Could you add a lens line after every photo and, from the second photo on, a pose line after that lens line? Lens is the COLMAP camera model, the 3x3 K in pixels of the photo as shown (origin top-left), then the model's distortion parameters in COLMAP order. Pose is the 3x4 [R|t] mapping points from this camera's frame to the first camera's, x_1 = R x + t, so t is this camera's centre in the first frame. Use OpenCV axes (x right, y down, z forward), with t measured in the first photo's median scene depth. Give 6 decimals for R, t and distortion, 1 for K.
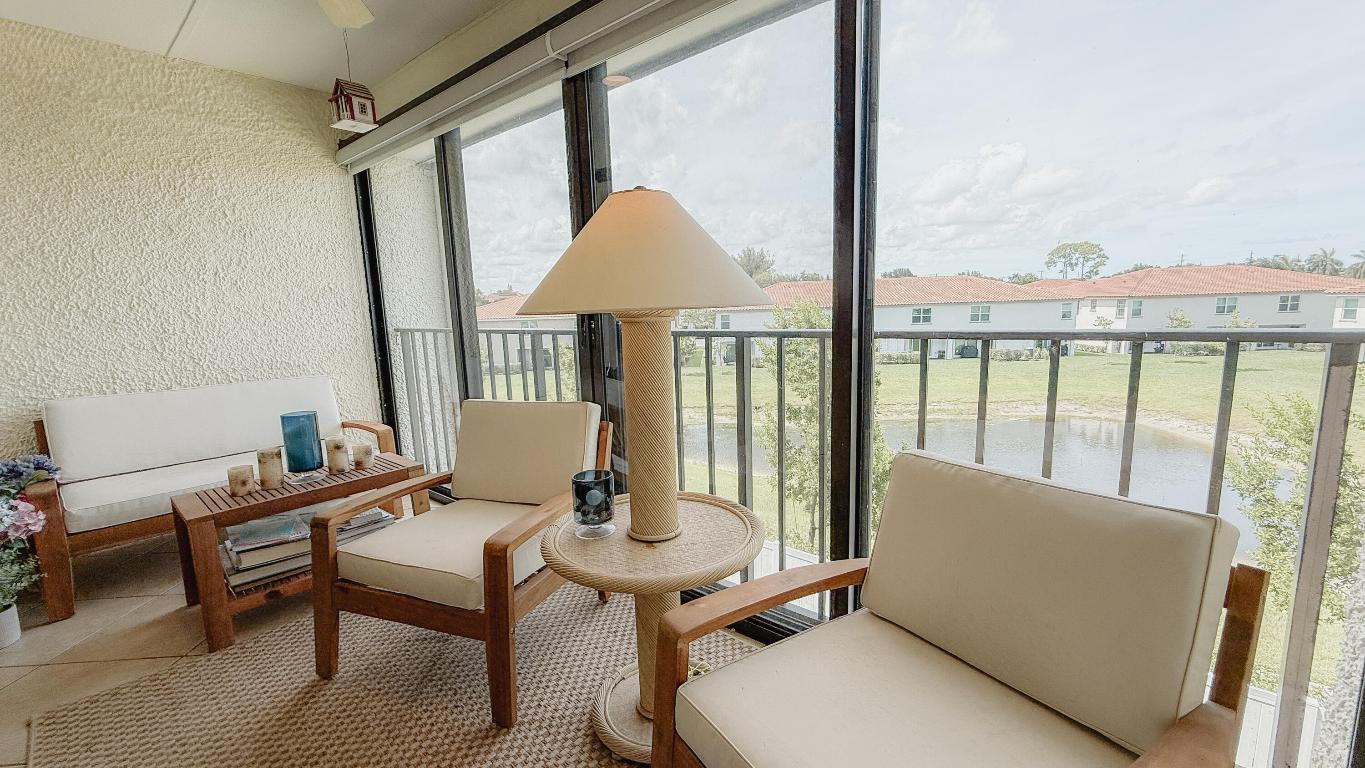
lens RADIAL K [[546.5, 0, 677.2], [0, 546.5, 387.7], [0, 0, 1]] dist [-0.003479, 0.001659]
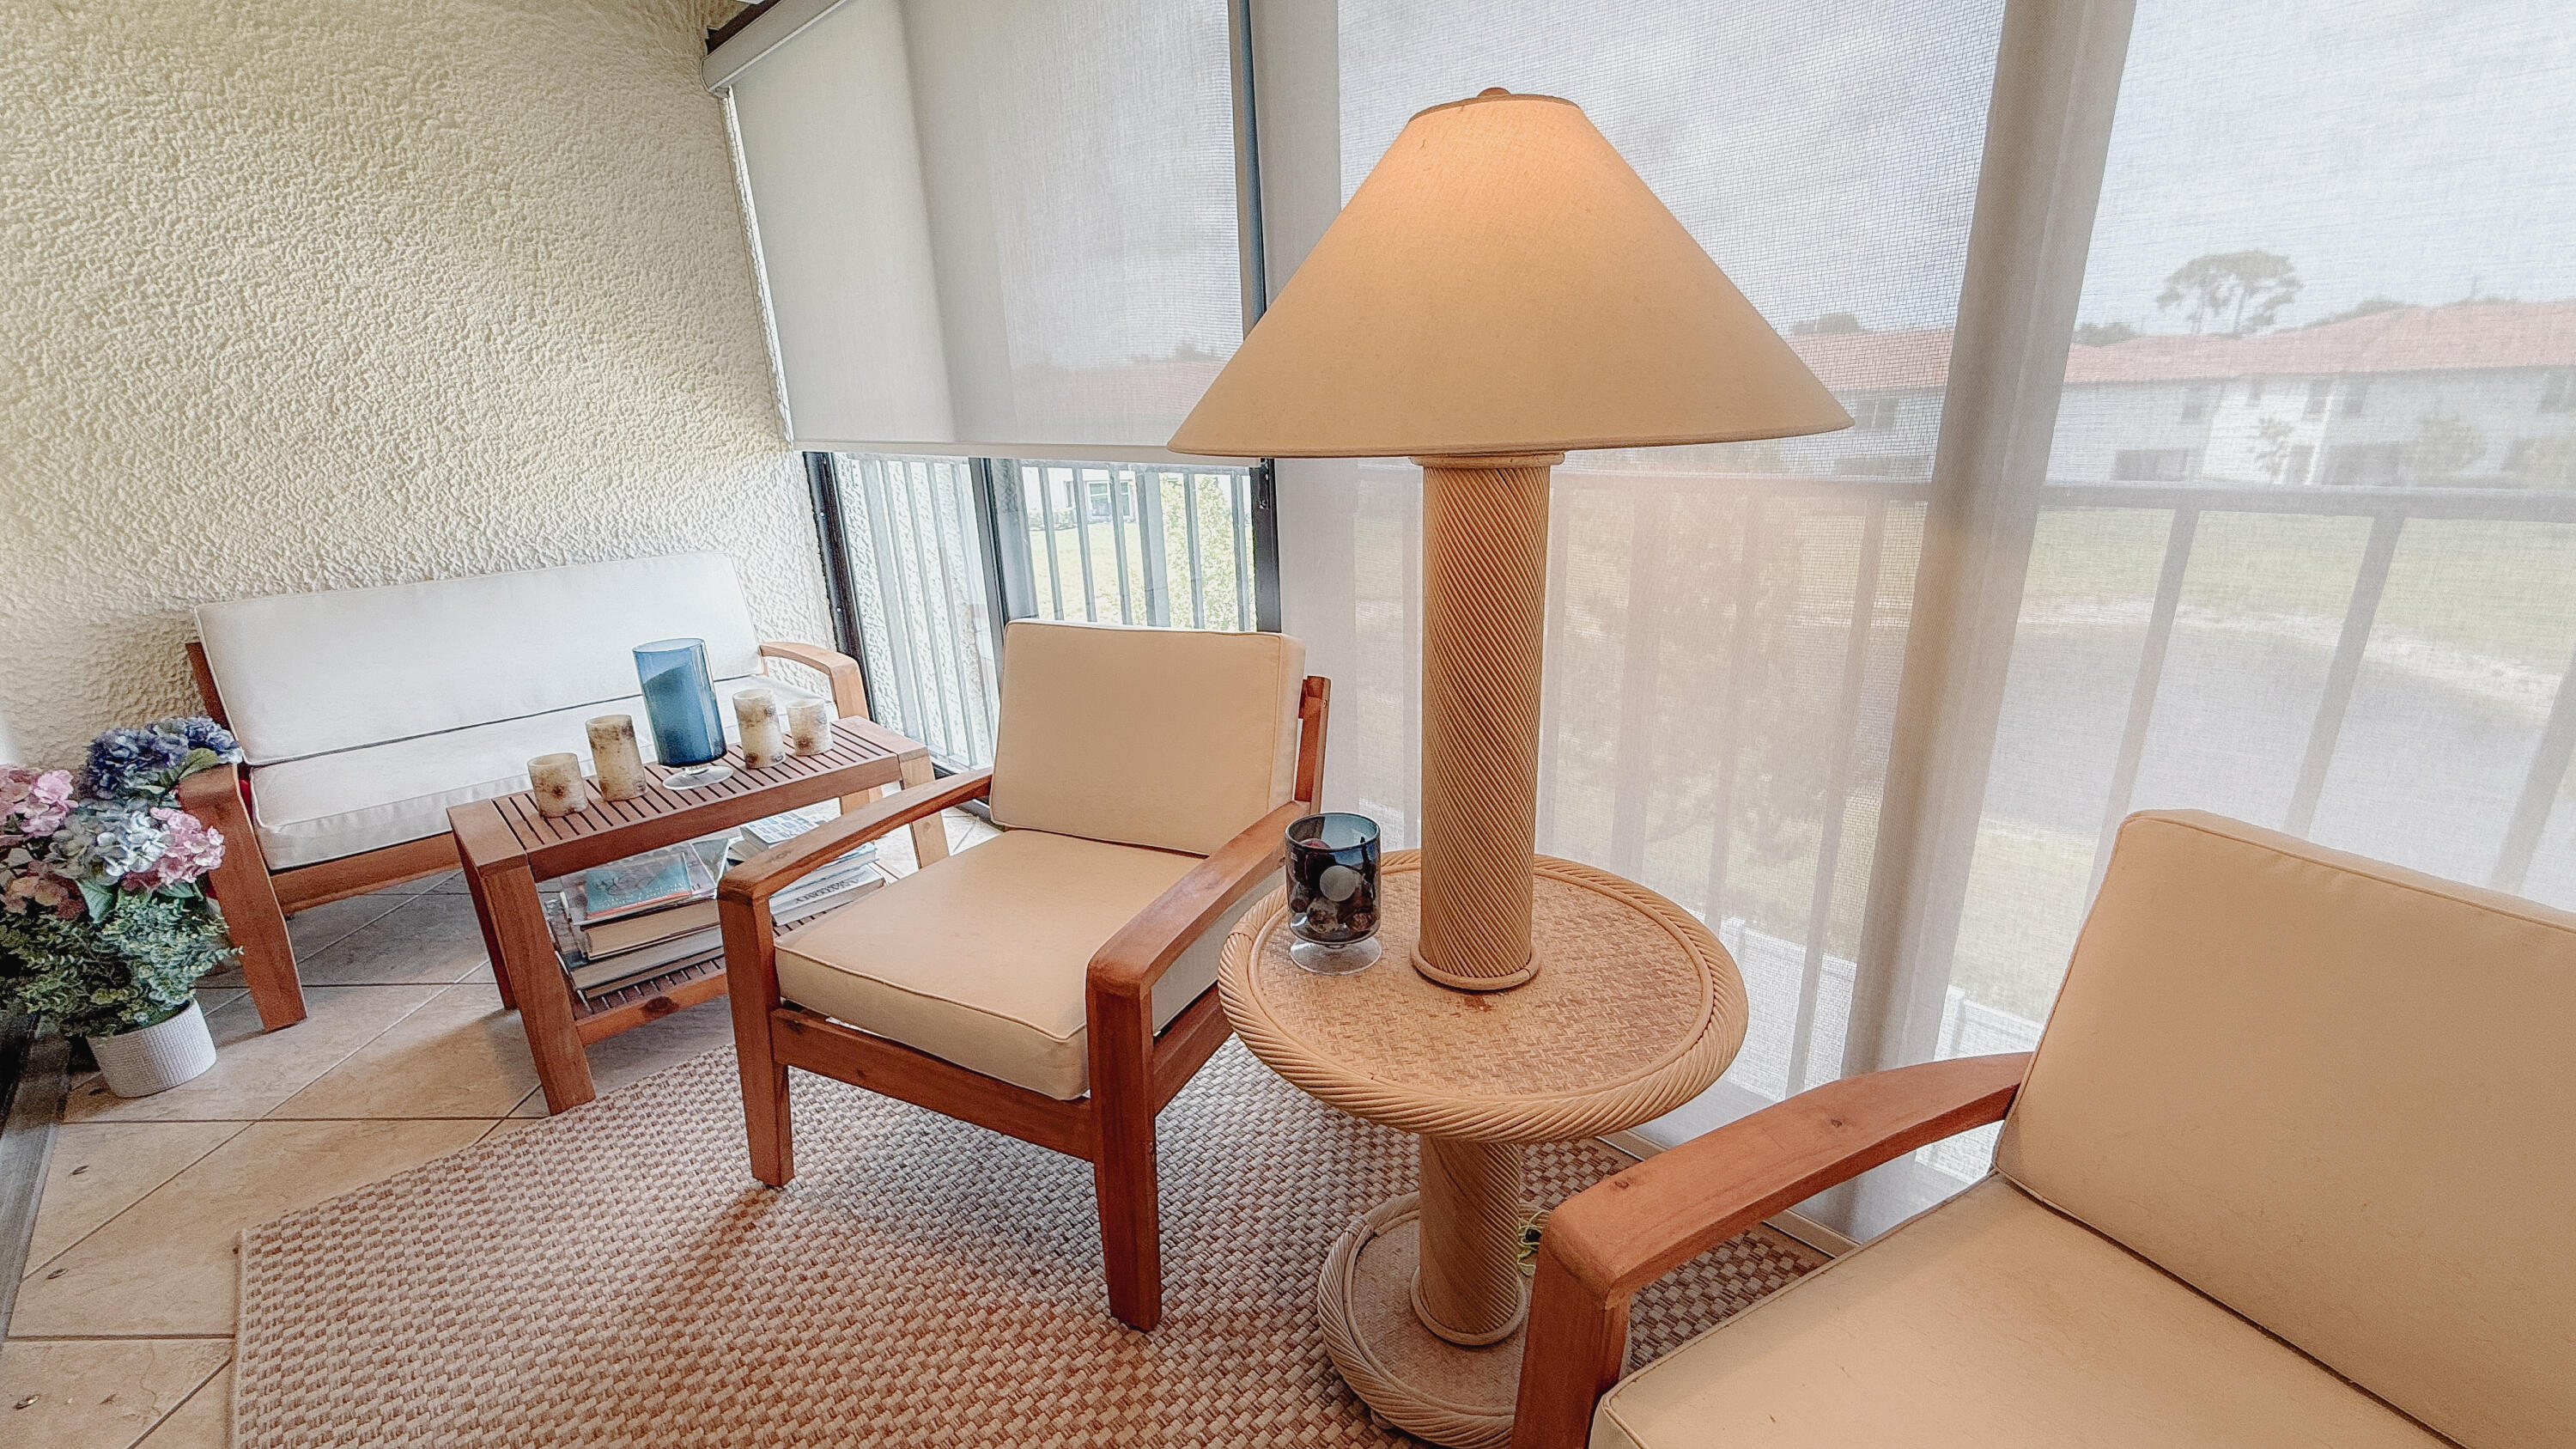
lens RADIAL K [[1031.5, 0, 1285.0], [0, 1031.5, 735.0], [0, 0, 1]] dist [-0.003479, 0.001659]
pose [[0.996799, 0.023130, -0.076536, -0.095860], [-0.009854, 0.985483, 0.169489, -0.037024], [0.079345, -0.168192, 0.982556, 0.153347]]
